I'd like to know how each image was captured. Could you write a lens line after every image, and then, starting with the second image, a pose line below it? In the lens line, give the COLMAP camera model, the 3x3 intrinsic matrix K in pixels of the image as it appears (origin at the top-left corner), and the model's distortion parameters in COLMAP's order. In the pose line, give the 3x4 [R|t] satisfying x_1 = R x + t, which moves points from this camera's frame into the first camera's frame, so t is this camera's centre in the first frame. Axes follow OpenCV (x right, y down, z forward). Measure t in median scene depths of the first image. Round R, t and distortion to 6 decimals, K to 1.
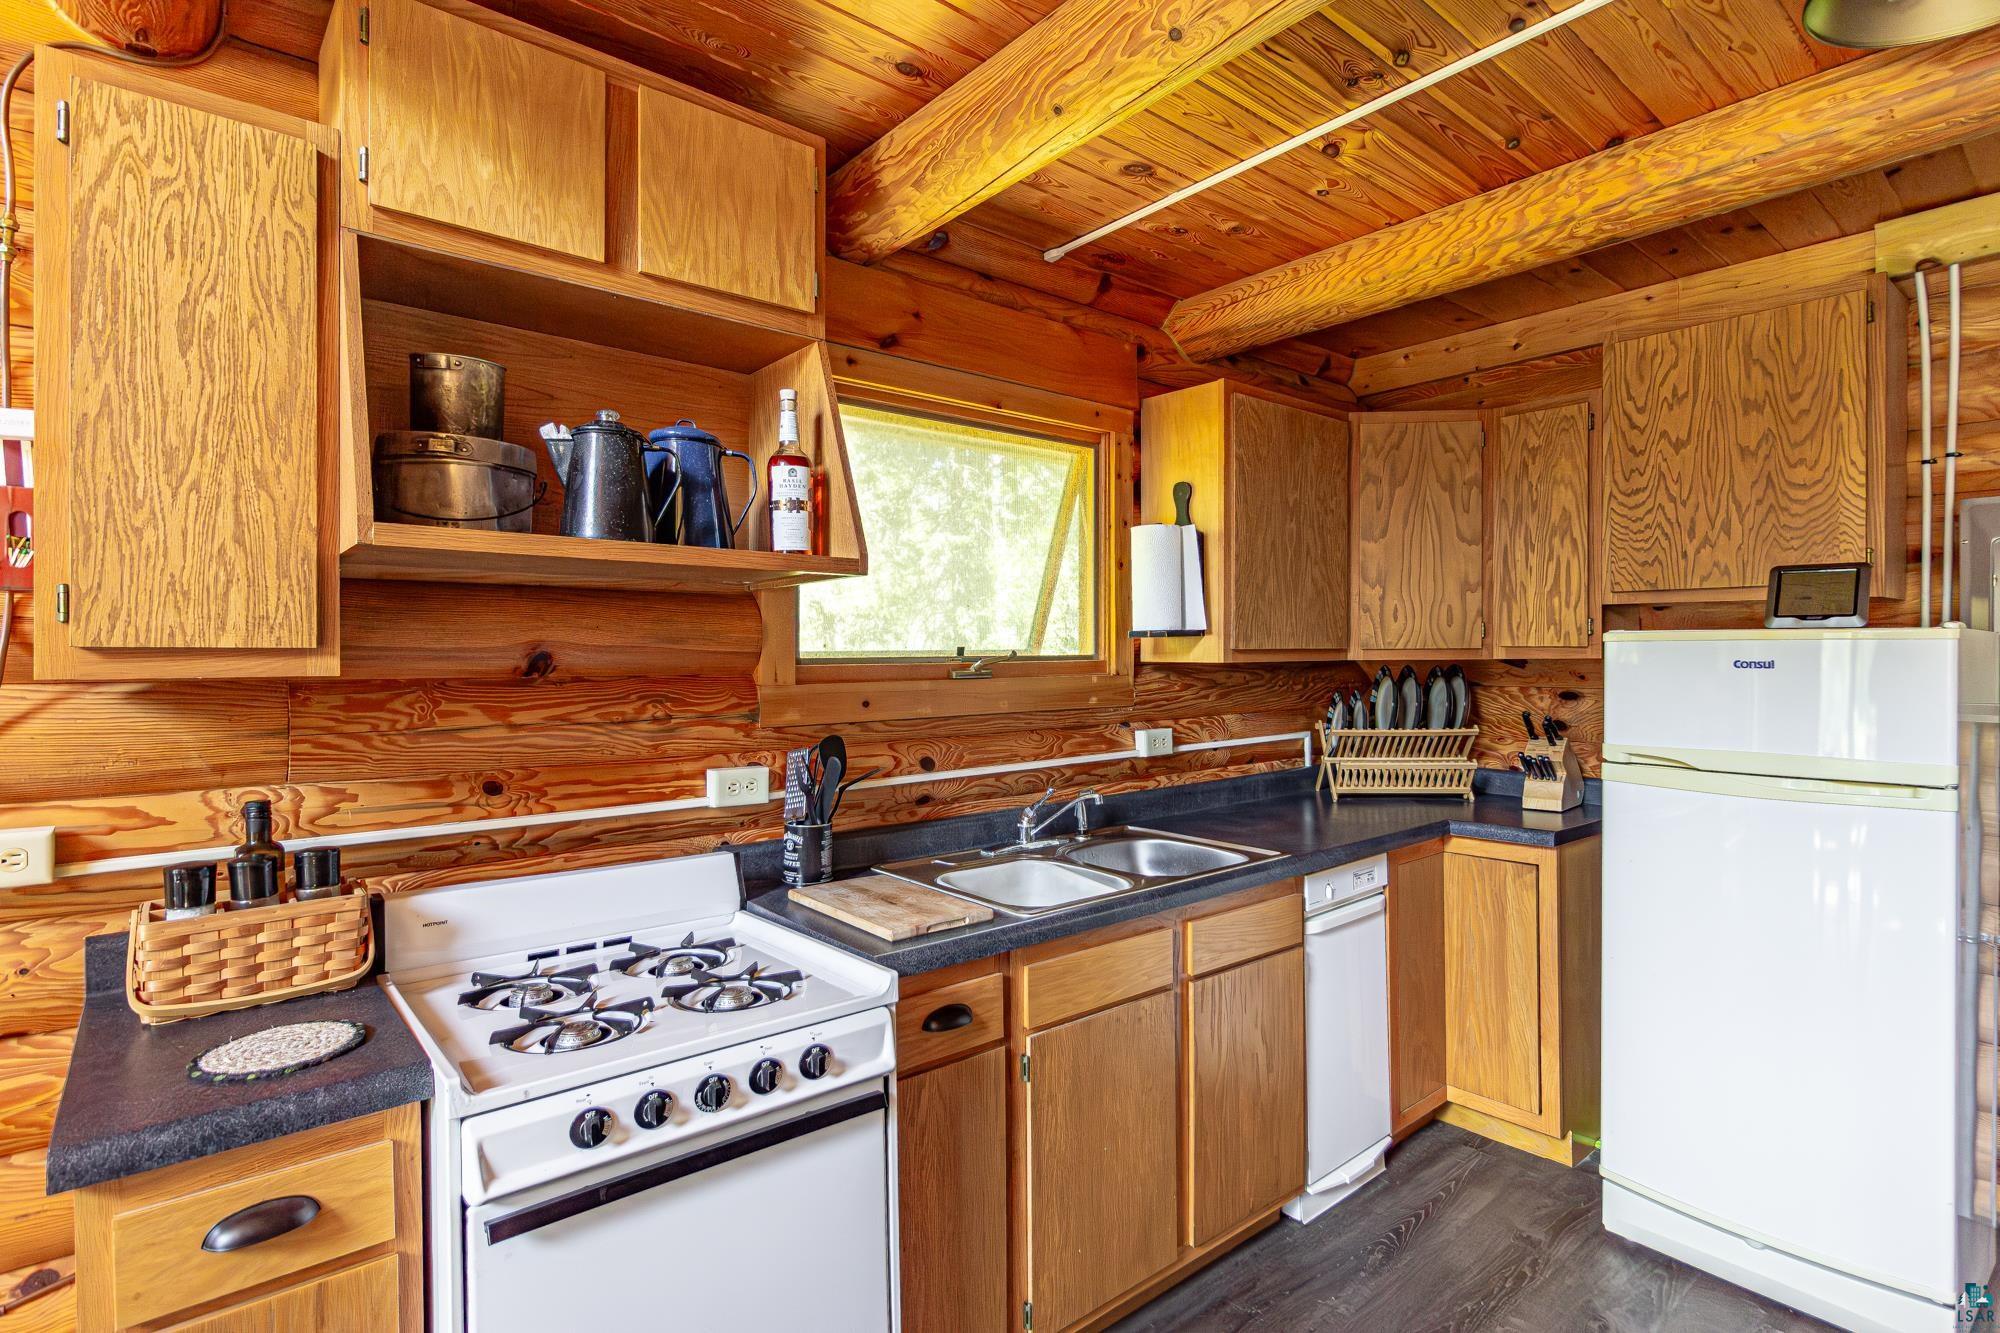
lens RADIAL K [[1001.3, 0, 1055.3], [0, 1001.3, 649.8], [0, 0, 1]] dist [0.005291, -0.001693]
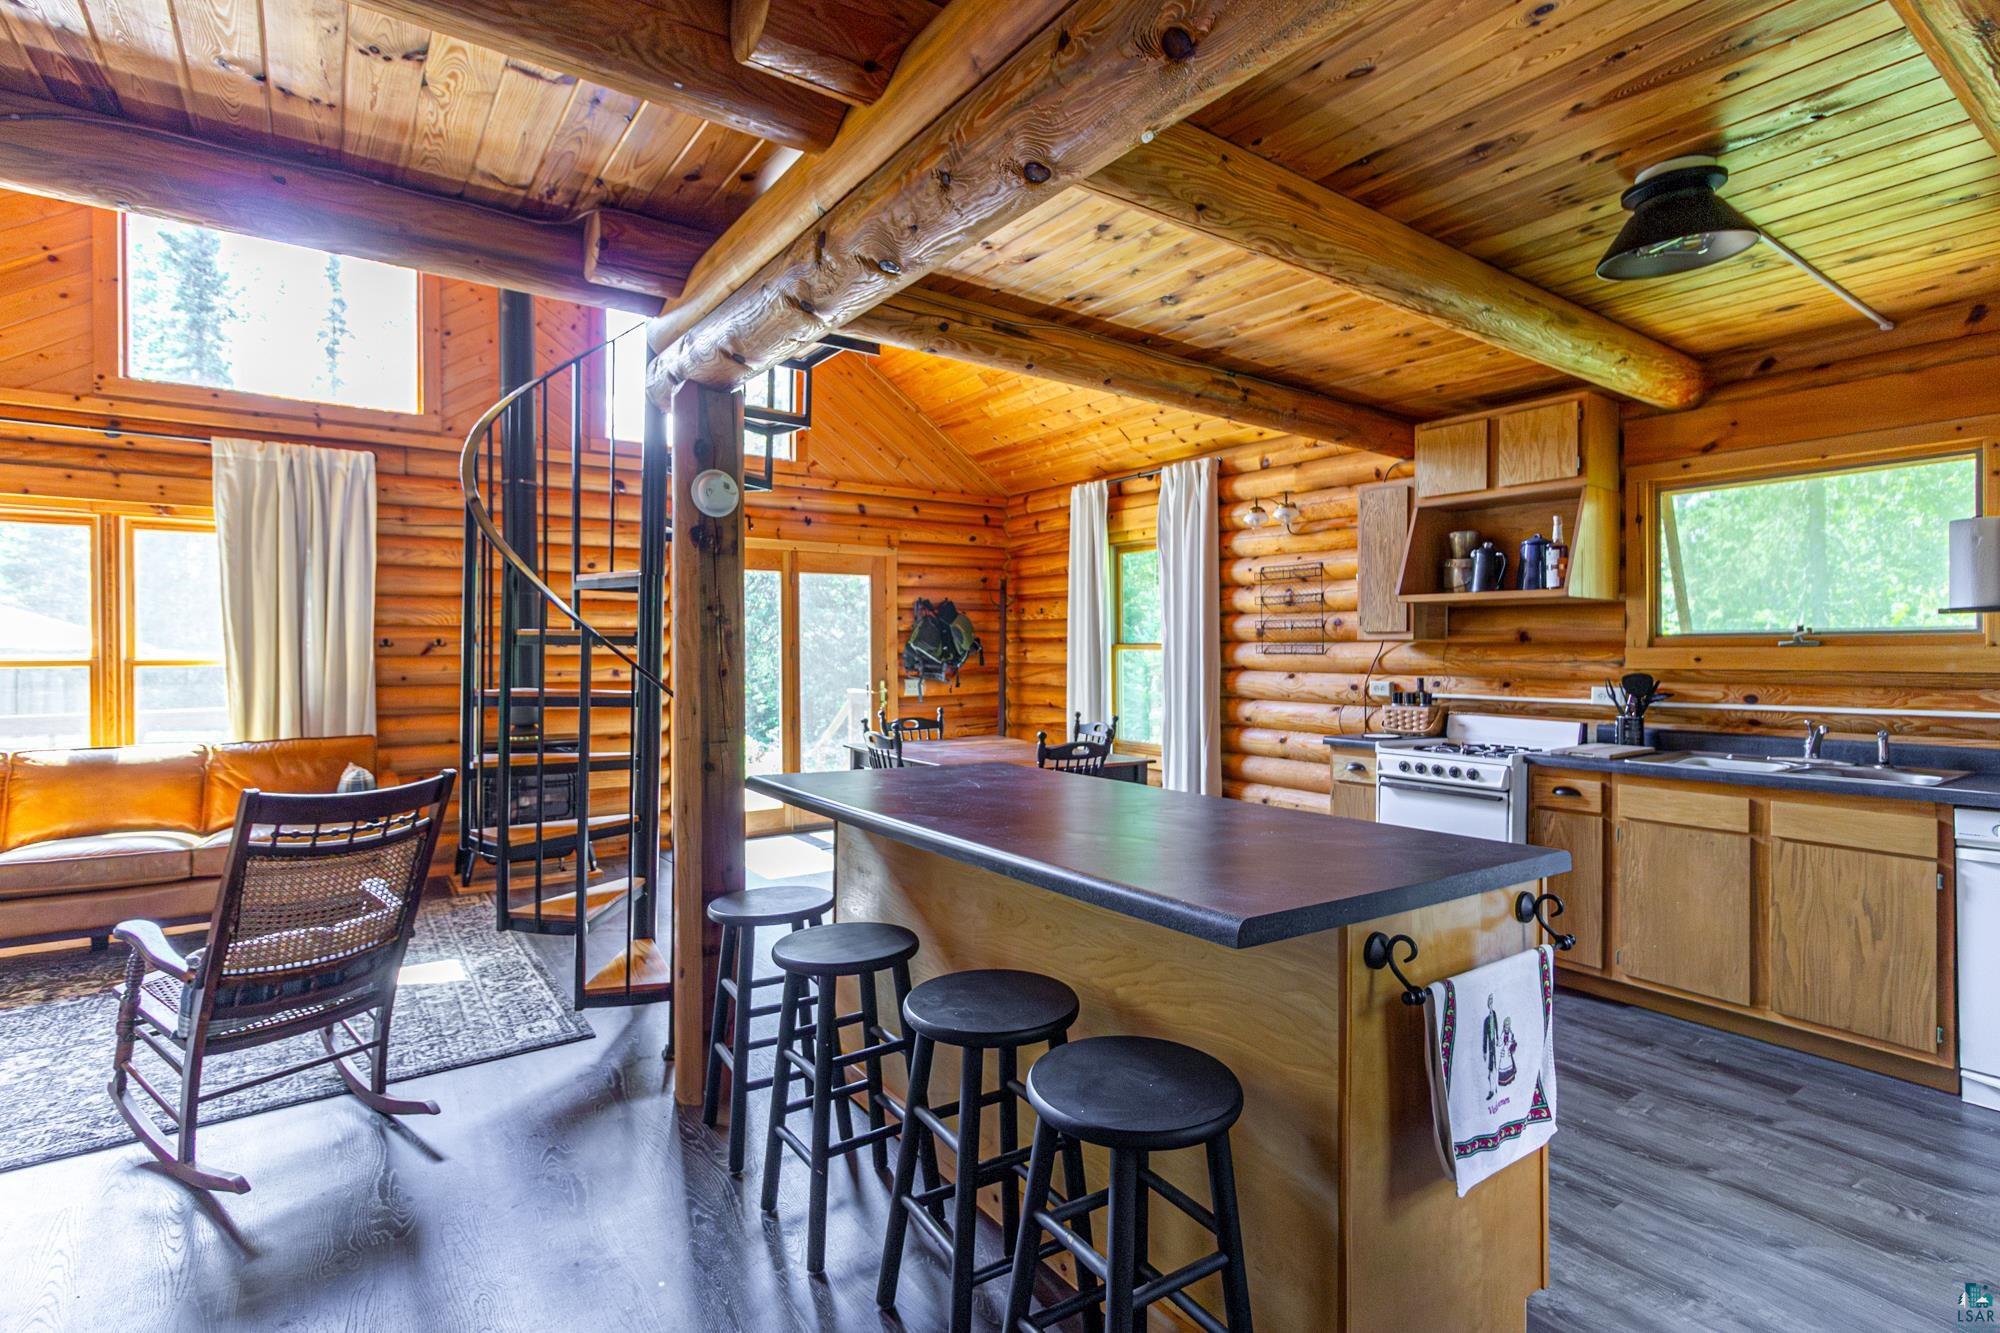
lens RADIAL K [[948.5, 0, 980.7], [0, 948.5, 654.2], [0, 0, 1]] dist [0.005182, 0.001805]
pose [[-0.131441, 0.010519, -0.991268, 1.725250], [0.004798, 0.999939, 0.009975, 0.023561], [0.991312, -0.003445, -0.131483, -0.019438]]
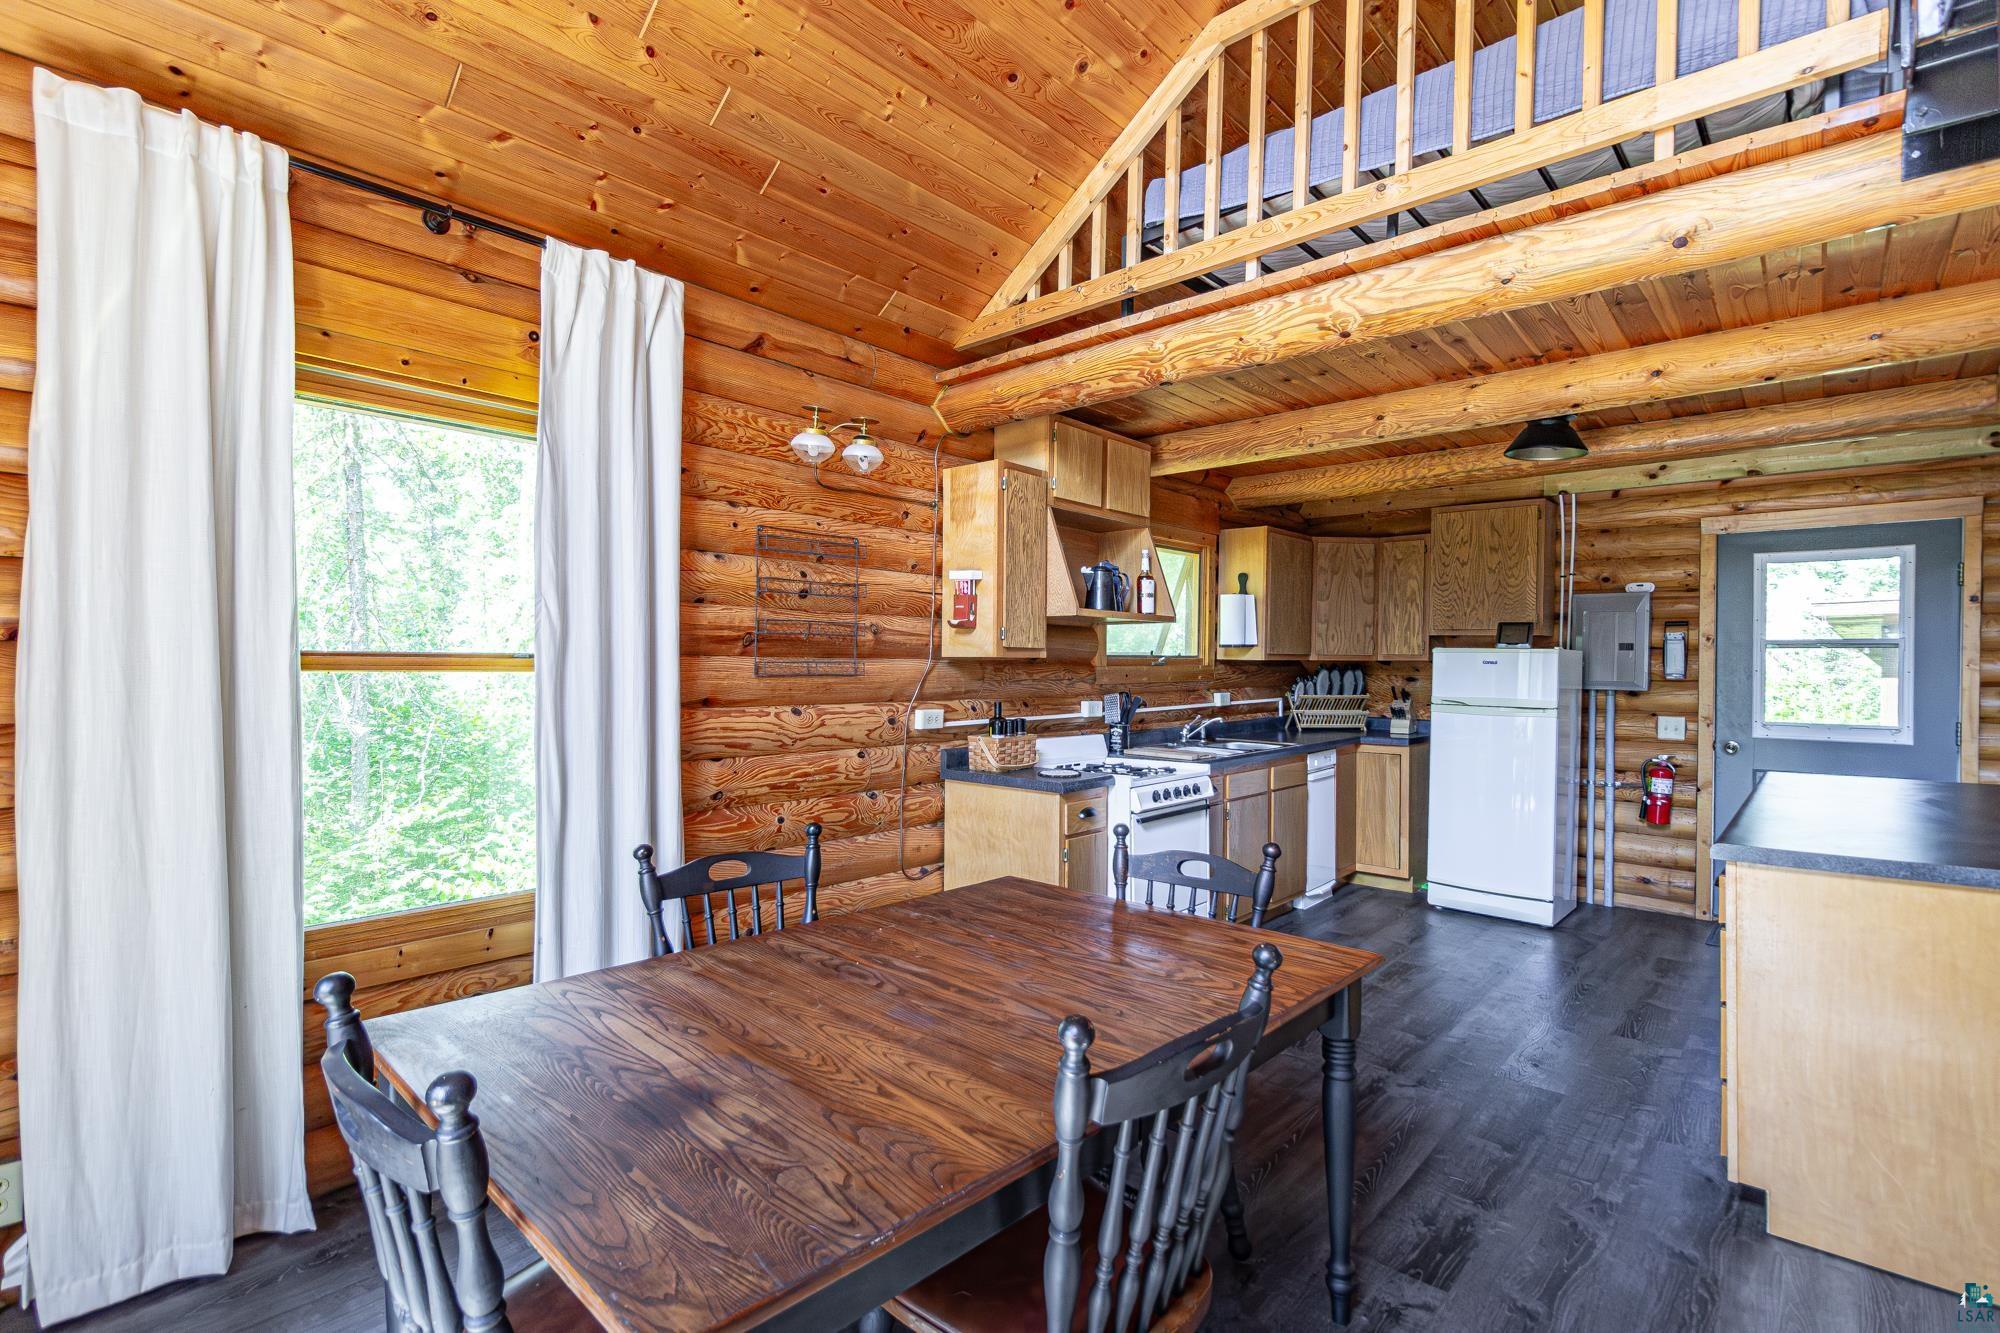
lens RADIAL K [[948.5, 0, 1048.0], [0, 948.5, 663.3], [0, 0, 1]] dist [0.005182, 0.001805]
pose [[0.988343, 0.013236, 0.151669, -0.730261], [-0.014524, 0.999867, 0.007388, 0.014531], [-0.151551, -0.009505, 0.988404, -1.137078]]
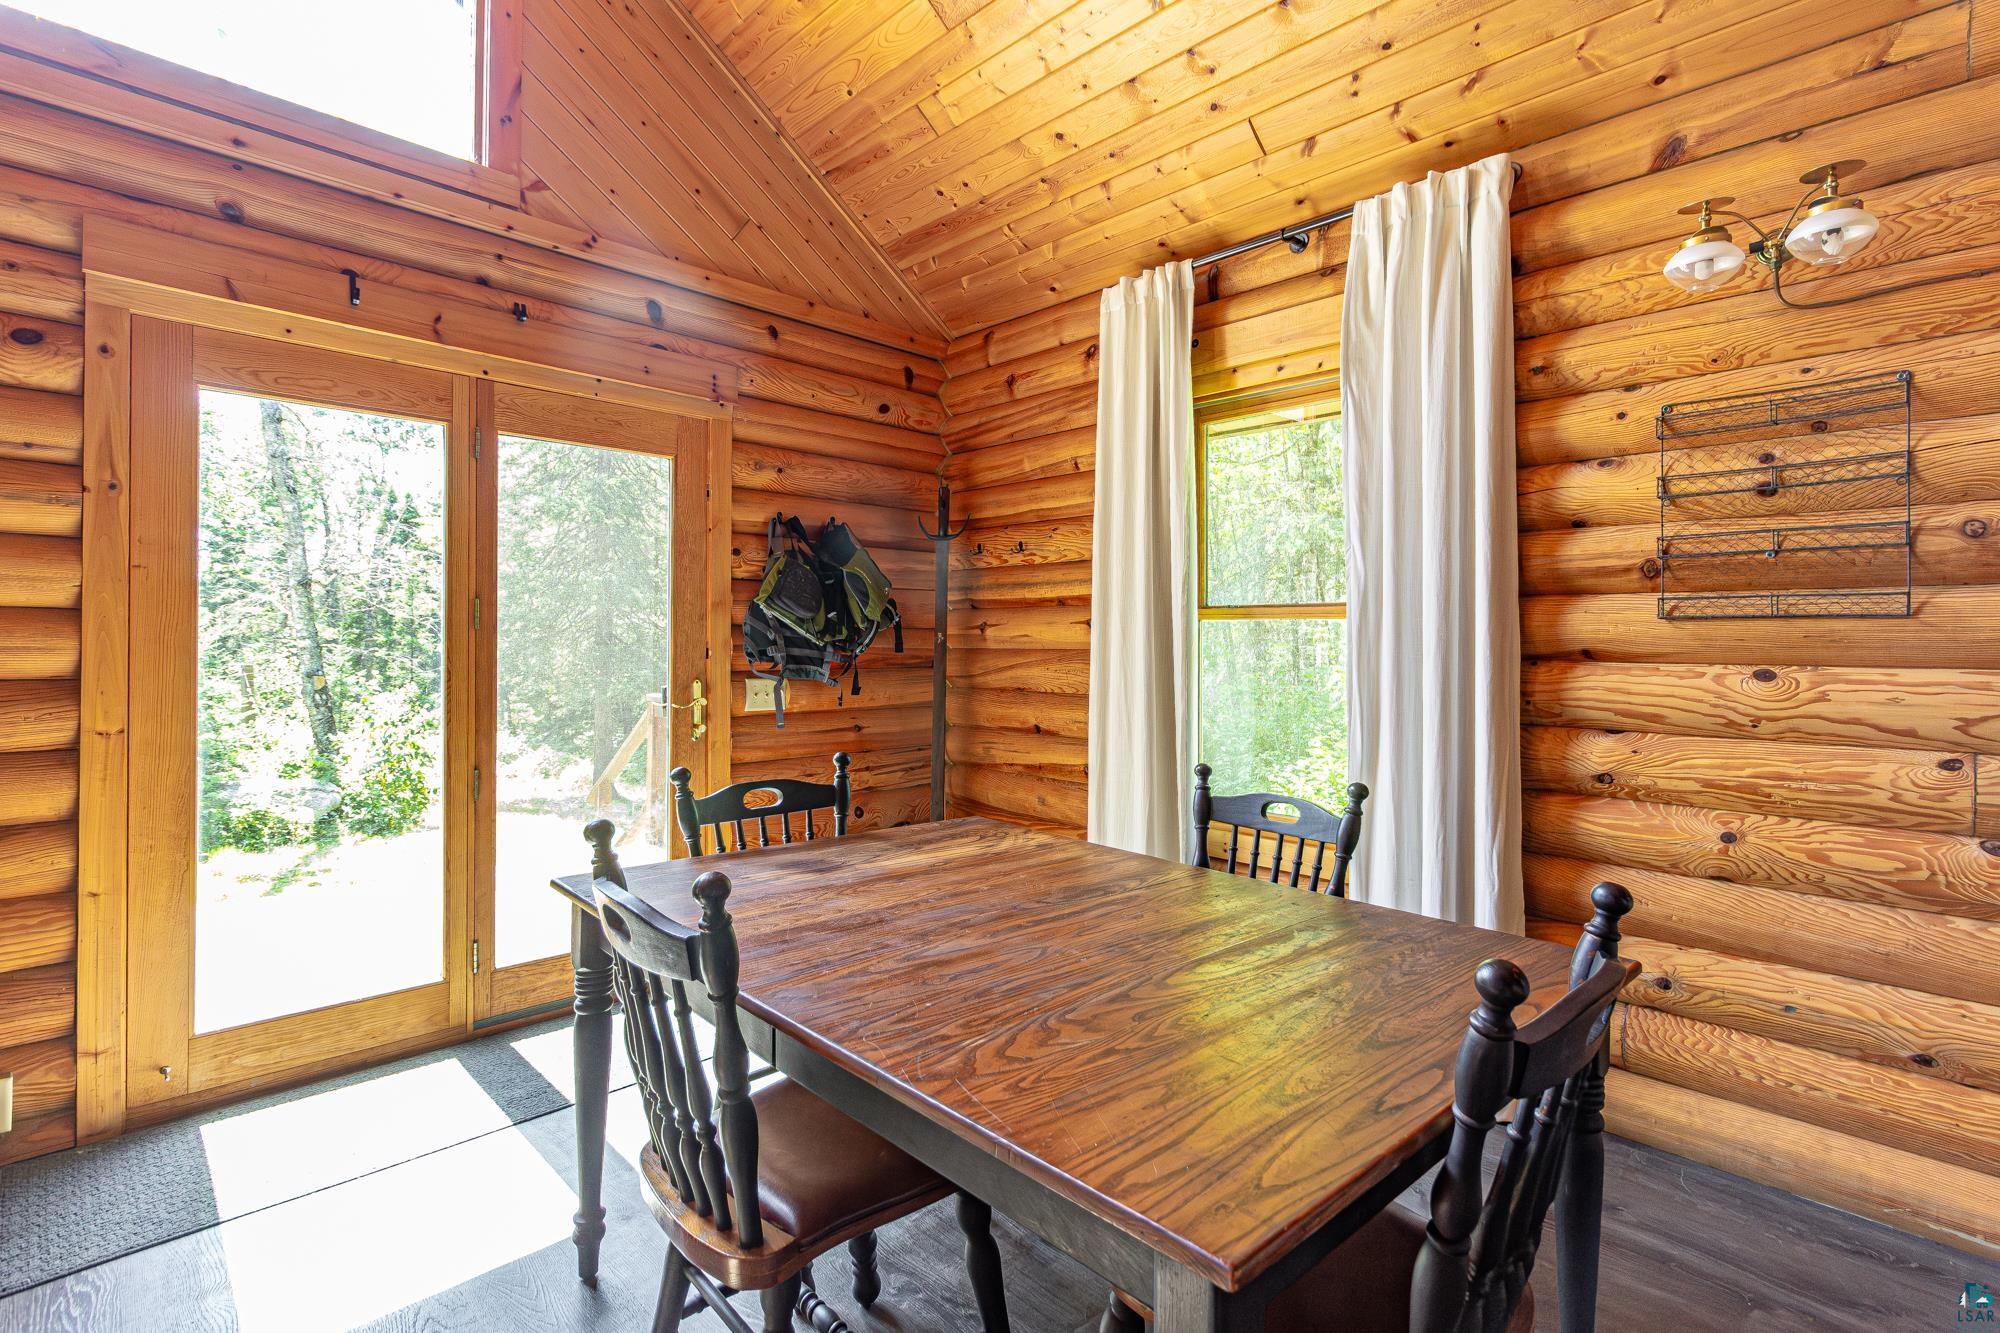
lens RADIAL K [[948.5, 0, 1002.4], [0, 948.5, 637.4], [0, 0, 1]] dist [0.005182, 0.001805]
pose [[0.055693, -0.005533, -0.998433, 0.054726], [-0.005571, 0.999967, -0.005852, 0.082515], [0.998432, 0.005888, 0.055660, -0.385968]]
